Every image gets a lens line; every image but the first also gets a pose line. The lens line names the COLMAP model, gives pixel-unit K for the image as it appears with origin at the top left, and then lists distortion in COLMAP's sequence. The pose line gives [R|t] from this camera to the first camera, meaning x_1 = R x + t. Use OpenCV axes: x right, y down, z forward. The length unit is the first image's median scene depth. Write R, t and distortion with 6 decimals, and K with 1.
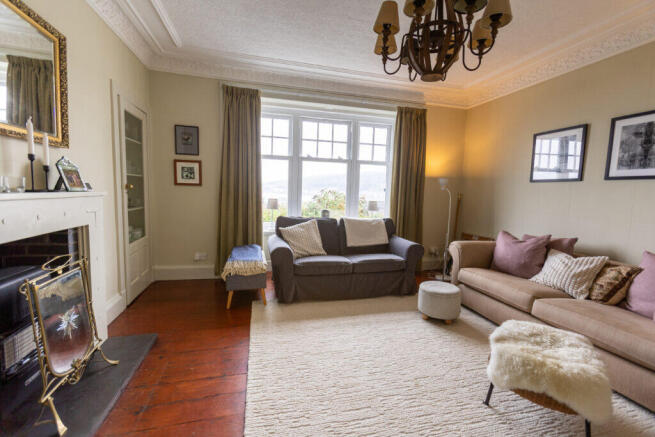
lens RADIAL K [[288.7, 0, 327.5], [0, 288.7, 218.5], [0, 0, 1]] dist [-0.012222, 0.000258]
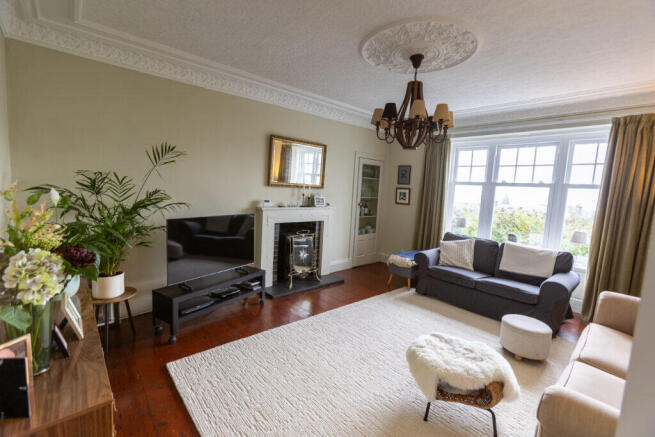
lens RADIAL K [[288.7, 0, 327.5], [0, 288.7, 218.5], [0, 0, 1]] dist [-0.012222, 0.000258]
pose [[0.464091, 0.089911, -0.881212, 0.676122], [-0.127208, 0.991288, 0.034148, -0.043070], [0.876606, 0.096249, 0.471486, -0.051269]]
